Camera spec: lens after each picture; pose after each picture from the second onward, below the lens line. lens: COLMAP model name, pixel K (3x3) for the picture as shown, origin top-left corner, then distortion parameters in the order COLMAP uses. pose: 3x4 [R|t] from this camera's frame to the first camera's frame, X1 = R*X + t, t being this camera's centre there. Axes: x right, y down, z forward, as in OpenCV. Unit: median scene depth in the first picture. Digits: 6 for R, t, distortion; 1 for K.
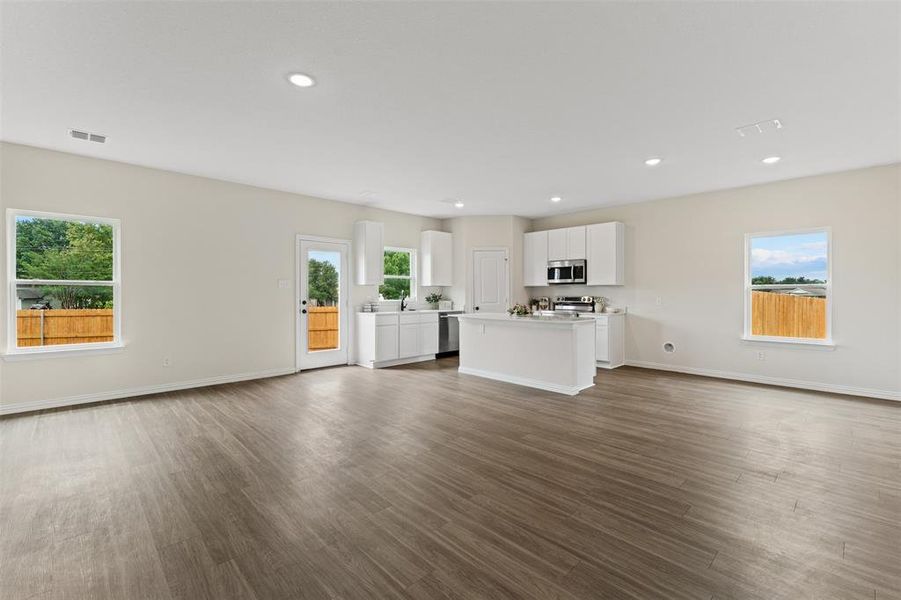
lens RADIAL K [[395.7, 0, 447.4], [0, 395.7, 298.4], [0, 0, 1]] dist [-0.001808, -0.000317]
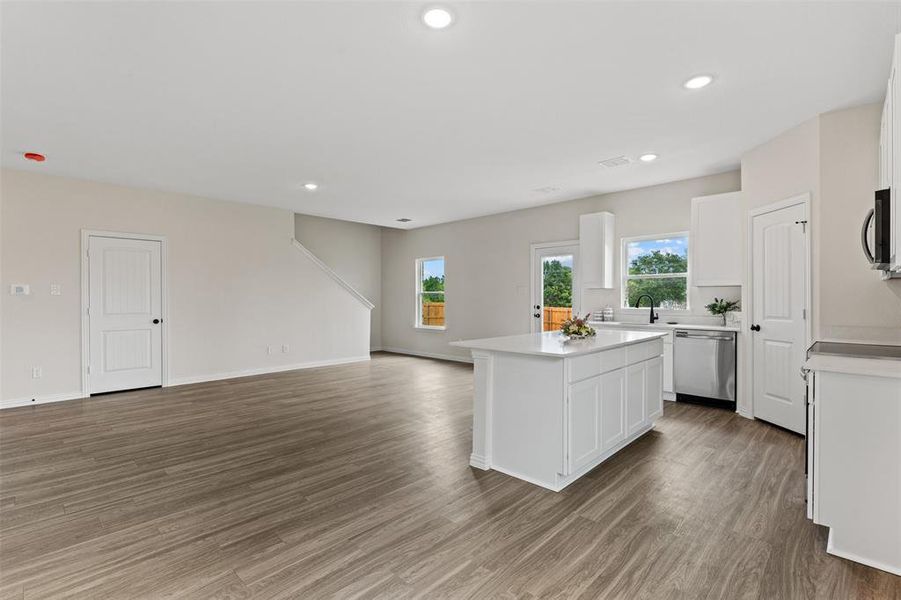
lens RADIAL K [[411.8, 0, 454.4], [0, 411.8, 302.1], [0, 0, 1]] dist [-0.001054, 0.000899]
pose [[0.037973, 0.007858, -0.999248, 1.235005], [-0.010286, 0.999919, 0.007472, -0.016574], [0.999226, 0.009994, 0.038050, 1.226676]]
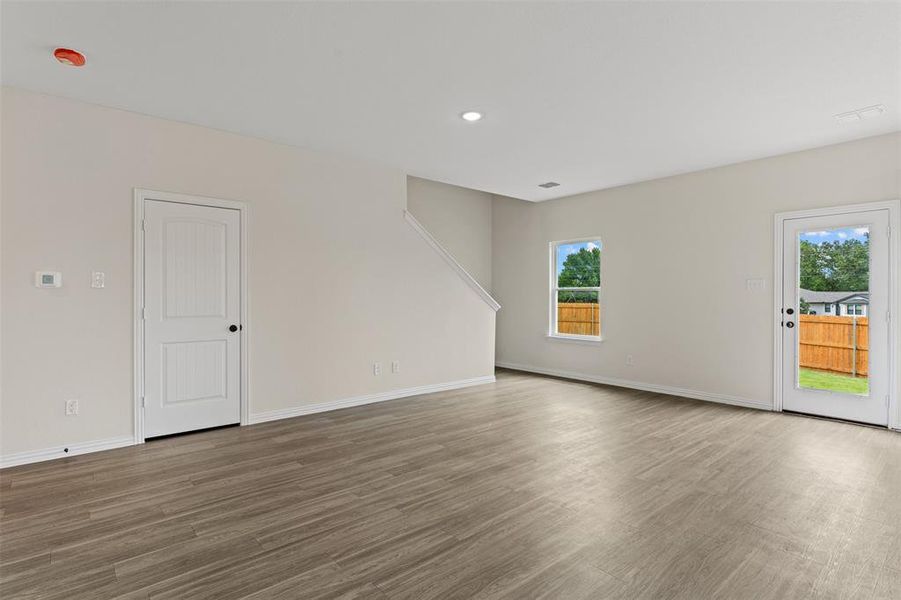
lens RADIAL K [[451.4, 0, 447.1], [0, 451.4, 300.1], [0, 0, 1]] dist [0.003268, -0.000754]
pose [[-0.062859, 0.008660, -0.997985, 0.749956], [-0.016080, 0.999824, 0.009688, -0.012054], [0.997893, 0.016656, -0.062709, 0.772712]]
